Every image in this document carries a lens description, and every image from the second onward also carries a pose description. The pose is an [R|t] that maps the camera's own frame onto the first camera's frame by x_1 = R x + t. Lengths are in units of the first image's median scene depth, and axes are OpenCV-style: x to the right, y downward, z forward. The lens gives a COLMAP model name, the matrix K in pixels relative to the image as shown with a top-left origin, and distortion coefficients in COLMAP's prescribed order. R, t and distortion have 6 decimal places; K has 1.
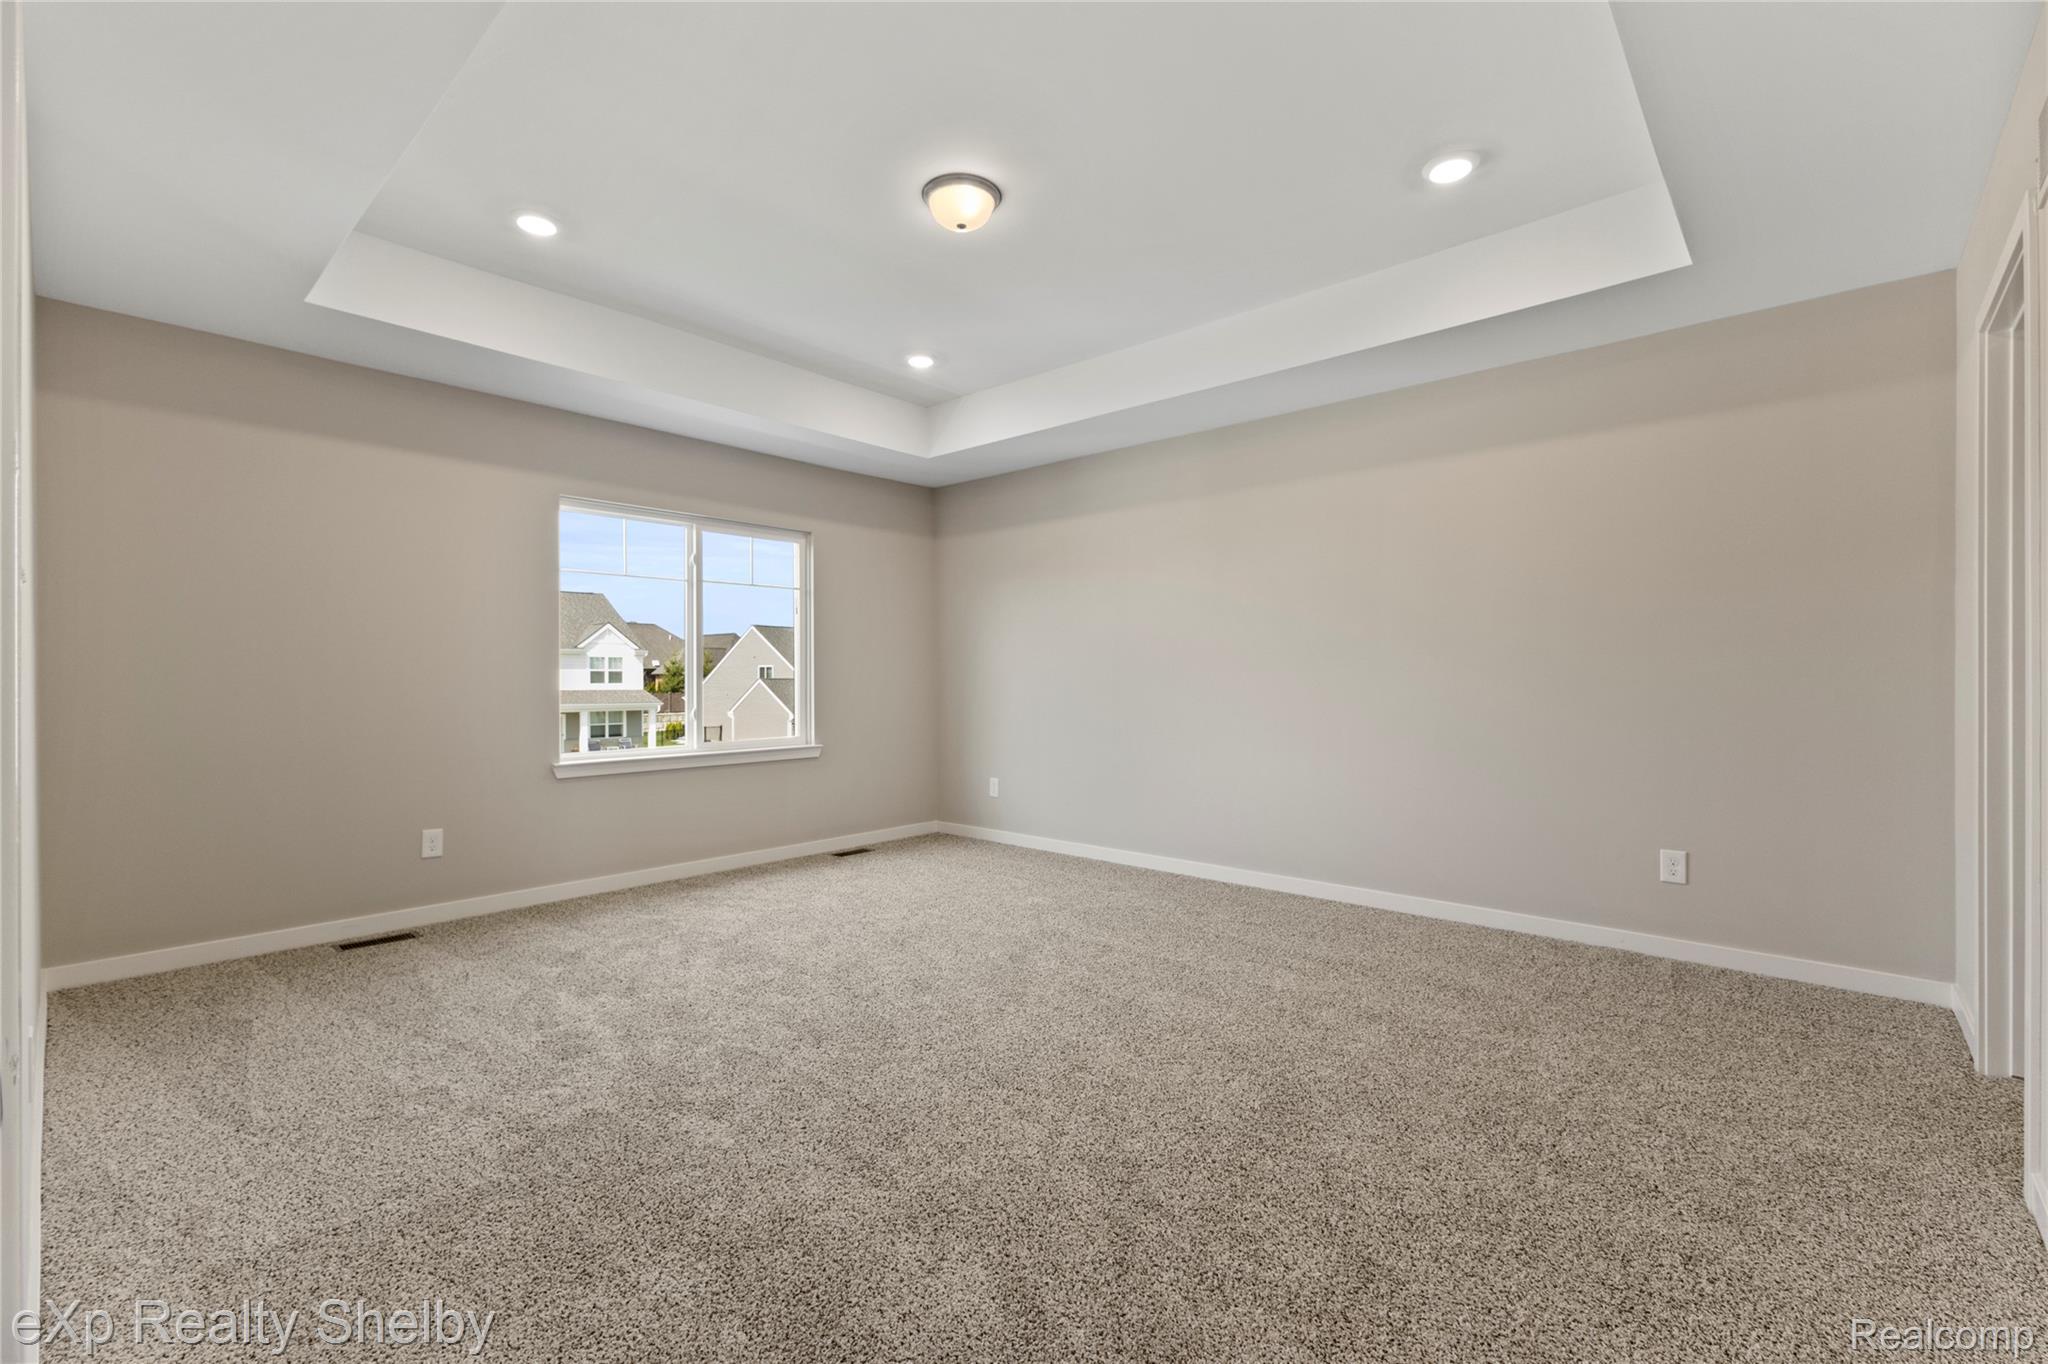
lens RADIAL K [[885.7, 0, 1029.6], [0, 885.7, 667.5], [0, 0, 1]] dist [0.008223, 0.000103]
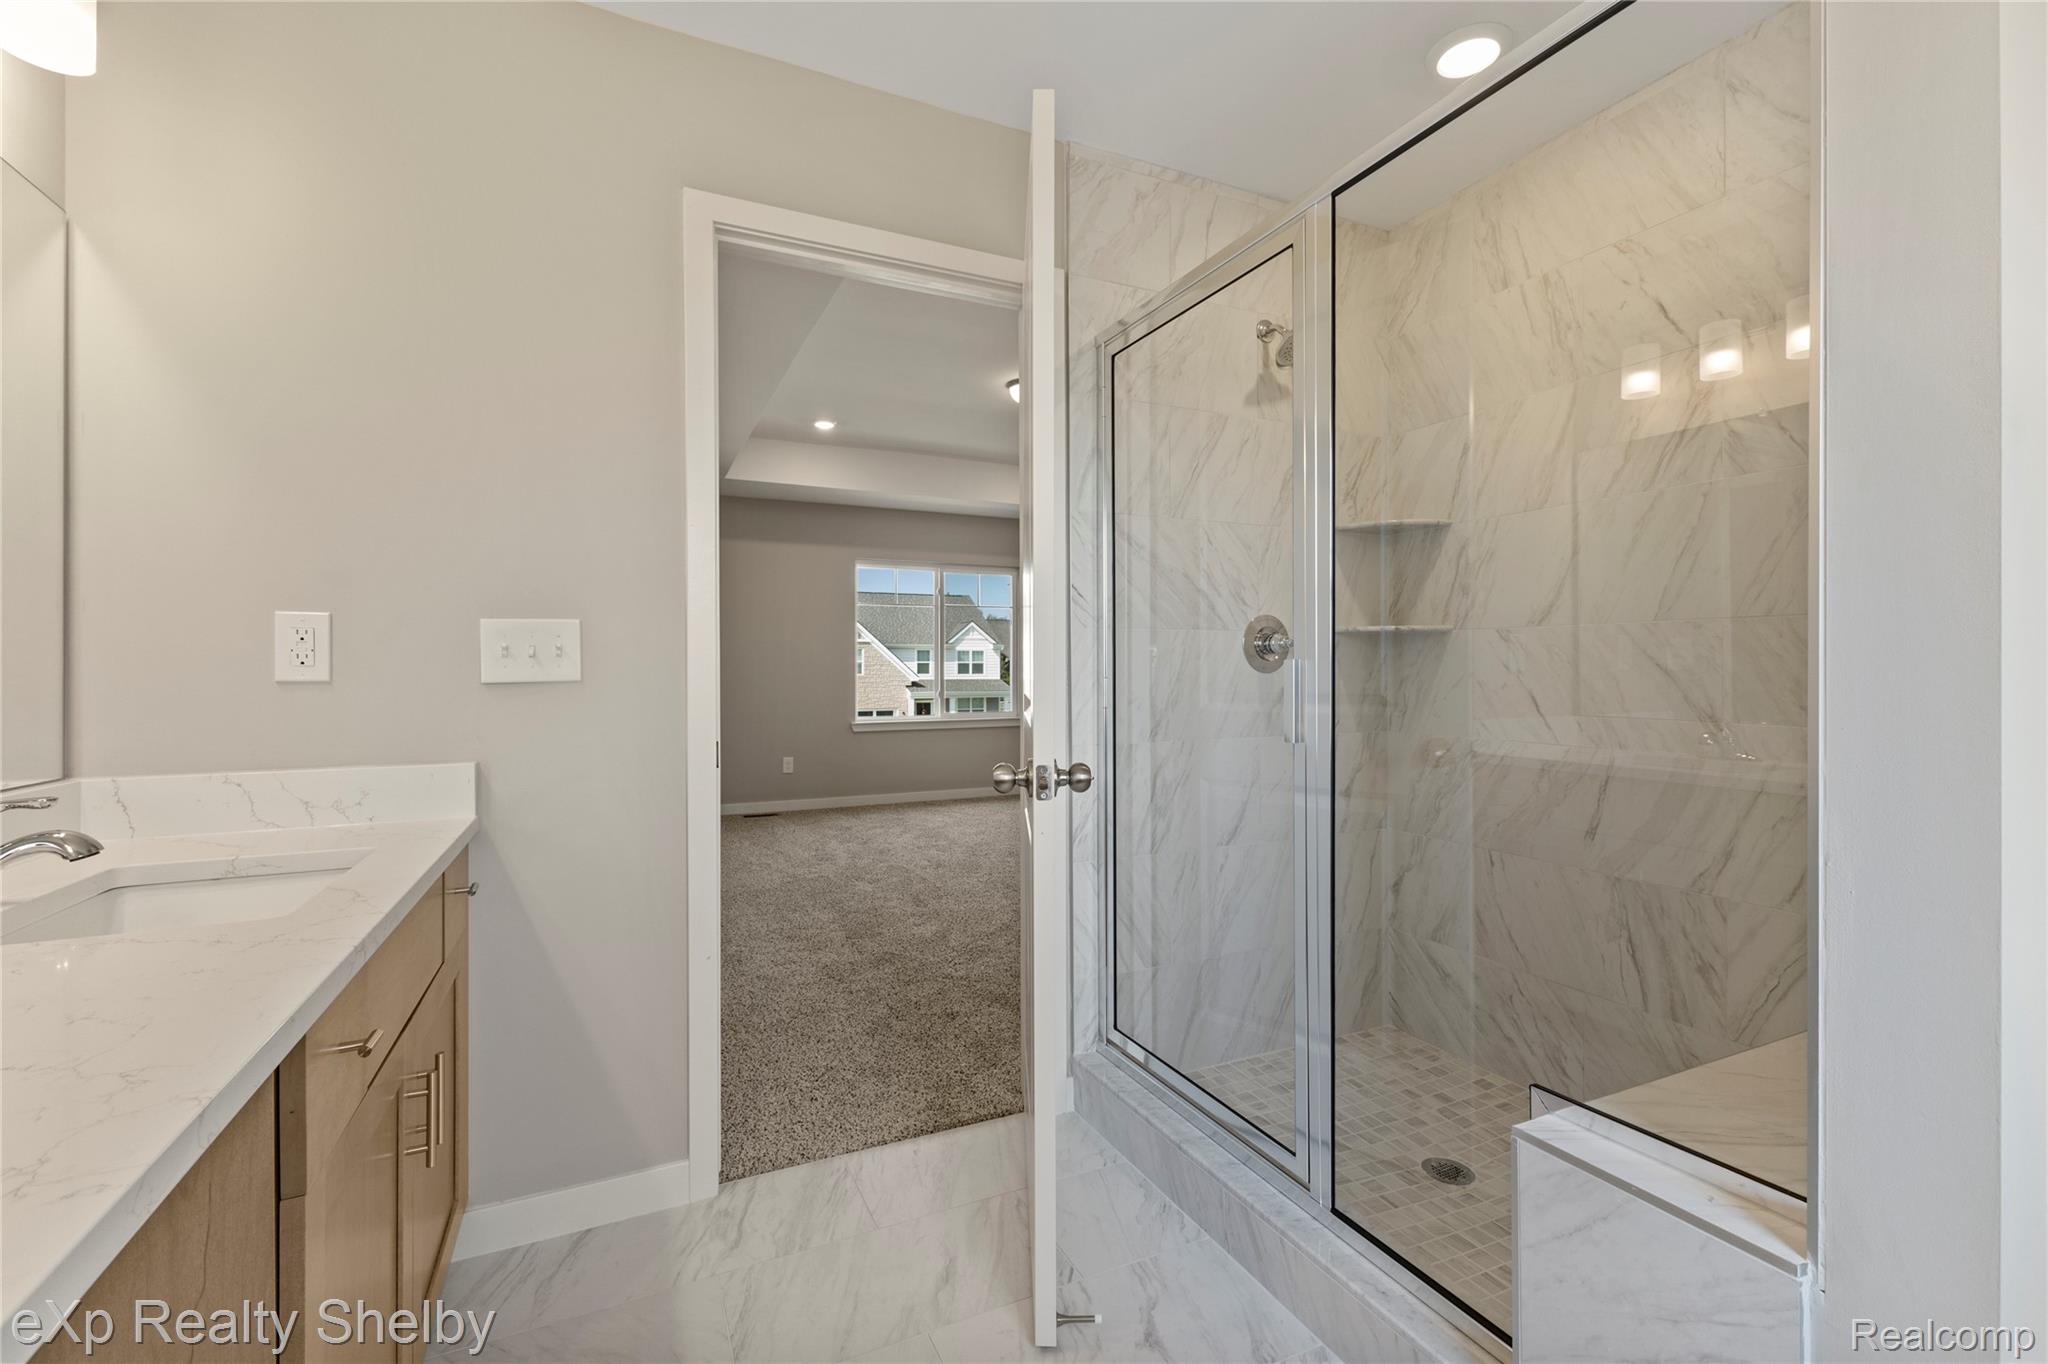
lens RADIAL K [[885.7, 0, 1029.6], [0, 885.7, 667.5], [0, 0, 1]] dist [0.008223, 0.000103]
pose [[0.924264, 0.001896, -0.381749, 0.358455], [0.001717, 0.999957, 0.009124, -0.007409], [0.381750, -0.009089, 0.924221, -0.353495]]
